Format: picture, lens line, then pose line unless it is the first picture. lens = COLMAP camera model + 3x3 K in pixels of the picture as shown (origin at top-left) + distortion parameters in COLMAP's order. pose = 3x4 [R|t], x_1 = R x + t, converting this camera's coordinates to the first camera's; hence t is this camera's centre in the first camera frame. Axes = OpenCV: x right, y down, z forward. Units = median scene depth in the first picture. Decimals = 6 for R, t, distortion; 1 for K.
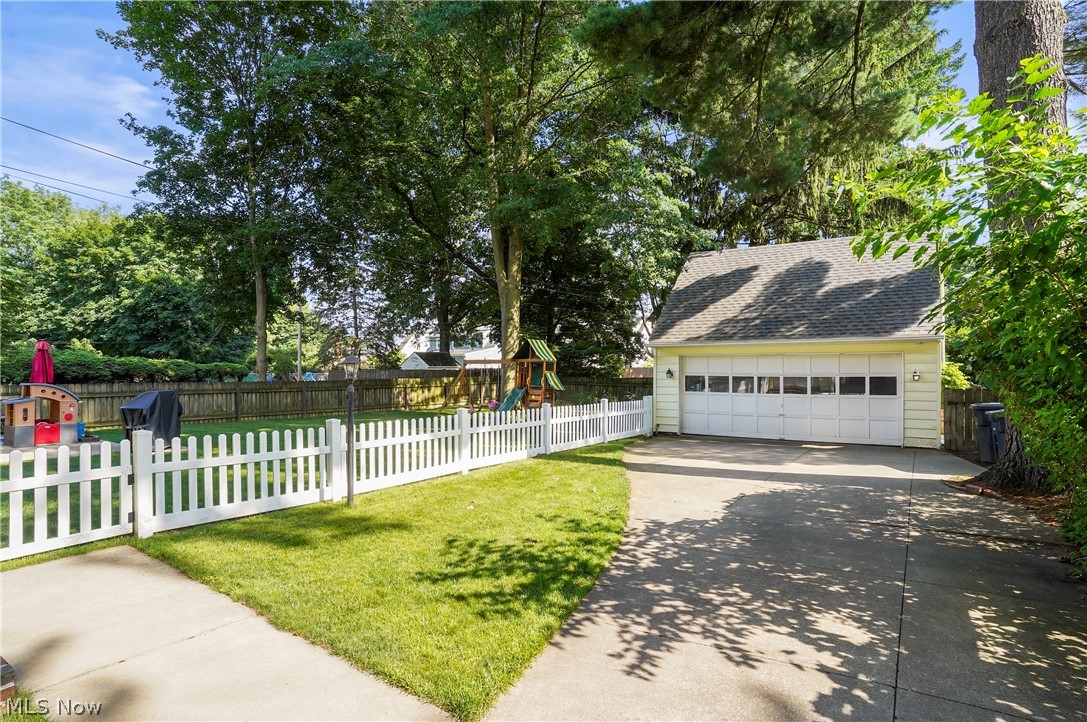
lens RADIAL K [[584.0, 0, 543.5], [0, 584.0, 361.0], [0, 0, 1]] dist [-0.054552, 0.036141]
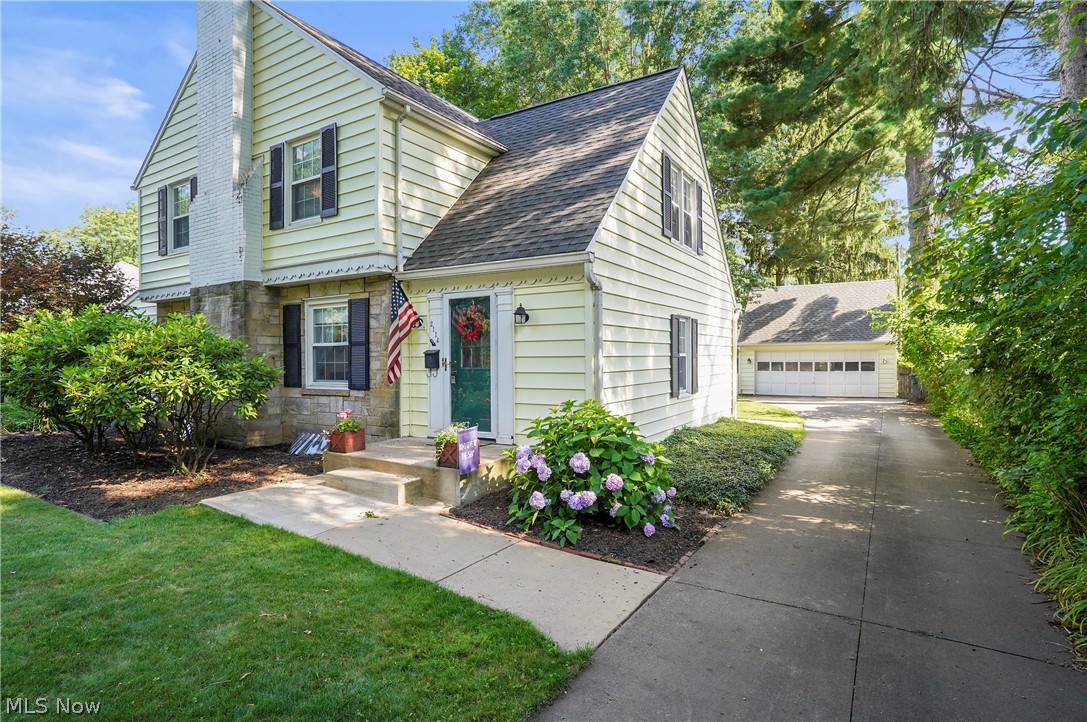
lens RADIAL K [[568.3, 0, 542.2], [0, 568.3, 366.2], [0, 0, 1]] dist [-0.079296, 0.044393]
pose [[0.999356, -0.006305, 0.035320, -0.468541], [0.005587, 0.999777, 0.020379, -0.000875], [-0.035441, -0.020169, 0.999168, -0.678746]]
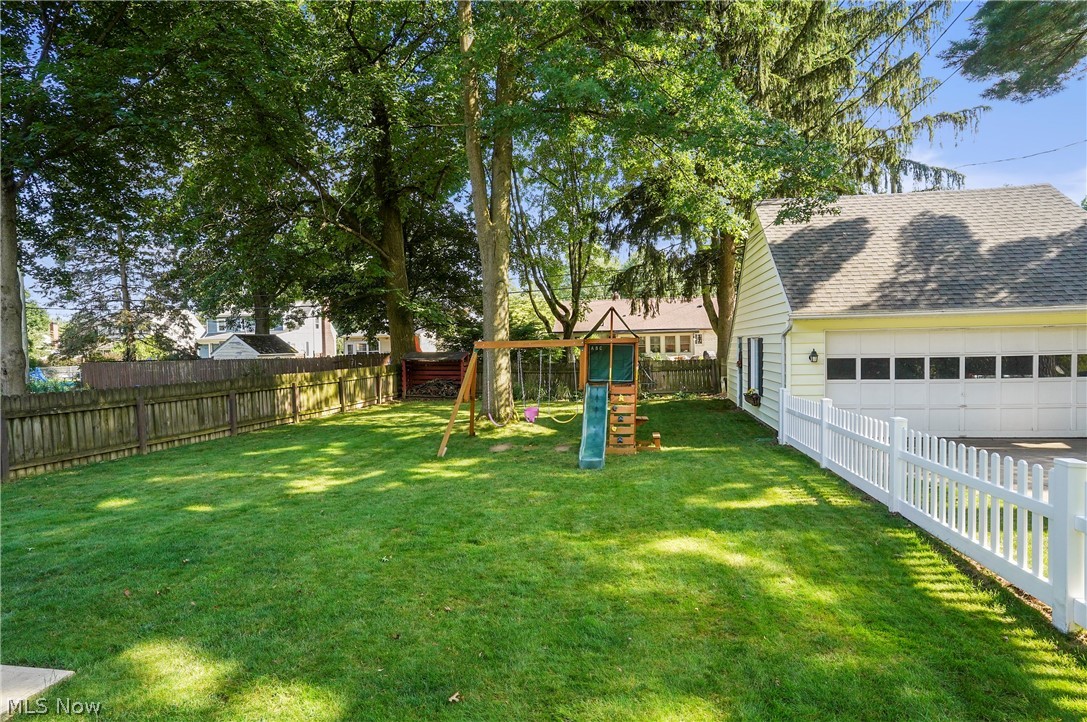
lens RADIAL K [[568.3, 0, 542.2], [0, 568.3, 366.2], [0, 0, 1]] dist [-0.079296, 0.044393]
pose [[0.915170, -0.032403, 0.401763, -0.364855], [0.015737, 0.998876, 0.044715, -0.002072], [-0.402761, -0.034600, 0.914651, 0.502485]]
